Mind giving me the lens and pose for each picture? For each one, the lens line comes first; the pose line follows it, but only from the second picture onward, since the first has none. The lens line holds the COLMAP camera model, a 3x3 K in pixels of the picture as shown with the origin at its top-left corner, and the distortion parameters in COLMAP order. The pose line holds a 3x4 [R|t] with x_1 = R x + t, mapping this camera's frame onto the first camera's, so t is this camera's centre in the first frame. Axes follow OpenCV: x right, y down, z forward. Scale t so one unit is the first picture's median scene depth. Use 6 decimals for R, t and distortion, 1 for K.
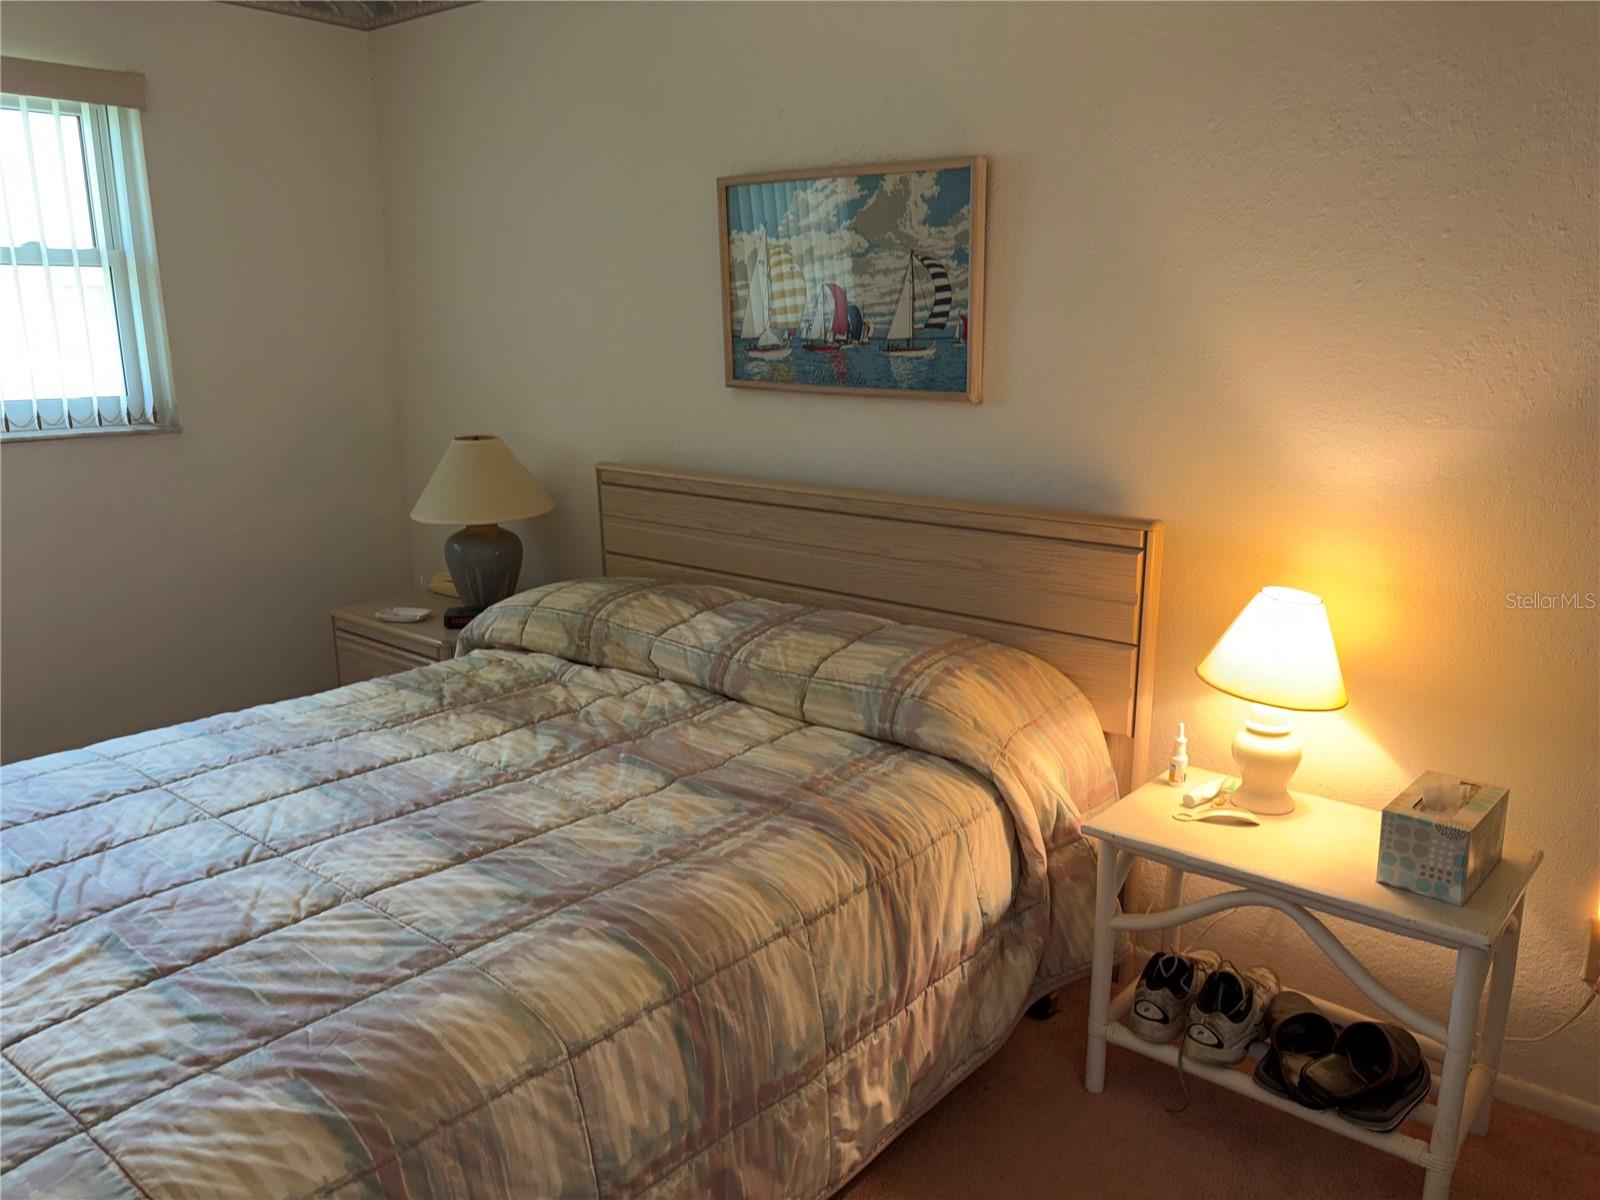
lens RADIAL K [[1201.6, 0, 798.8], [0, 1201.6, 604.2], [0, 0, 1]] dist [0.038452, -0.034779]
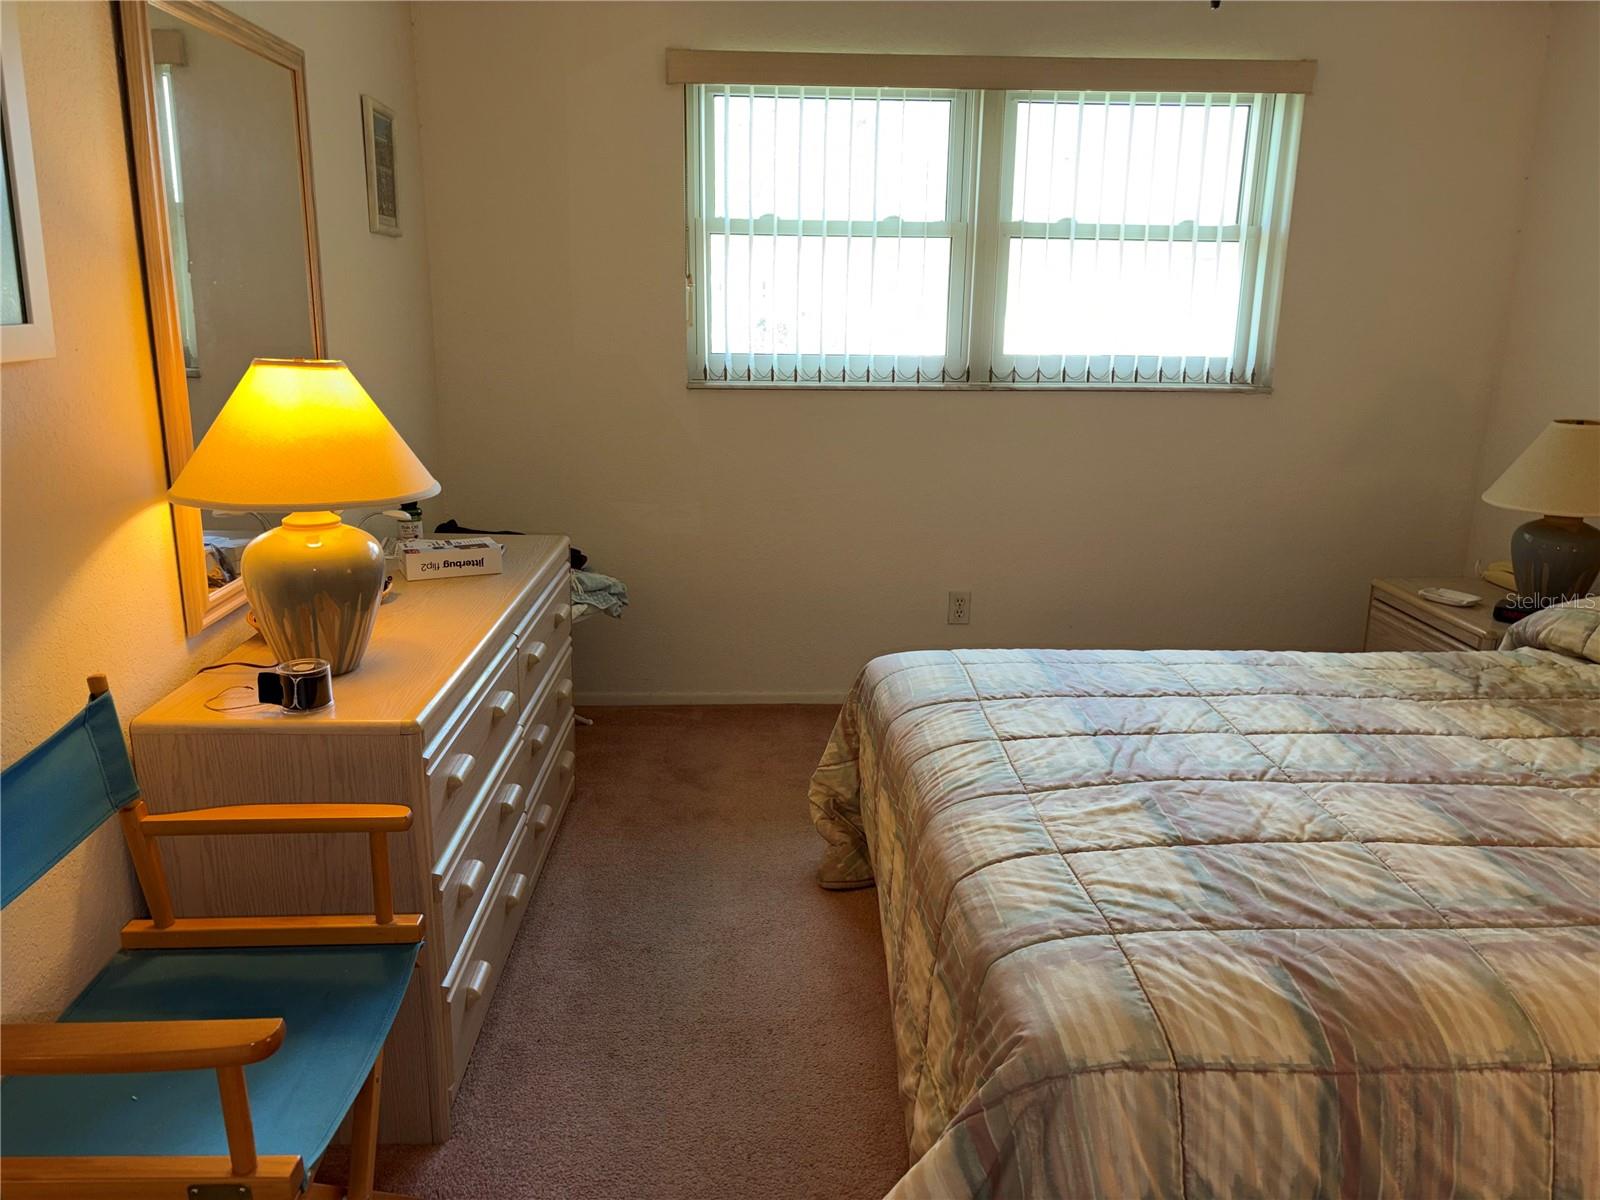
lens RADIAL K [[1201.6, 0, 790.0], [0, 1201.6, 611.3], [0, 0, 1]] dist [0.038452, -0.034779]
pose [[0.679784, 0.203058, -0.704742, 0.003061], [-0.181999, 0.977557, 0.106111, 0.023379], [0.710472, 0.056130, 0.701484, -0.108548]]
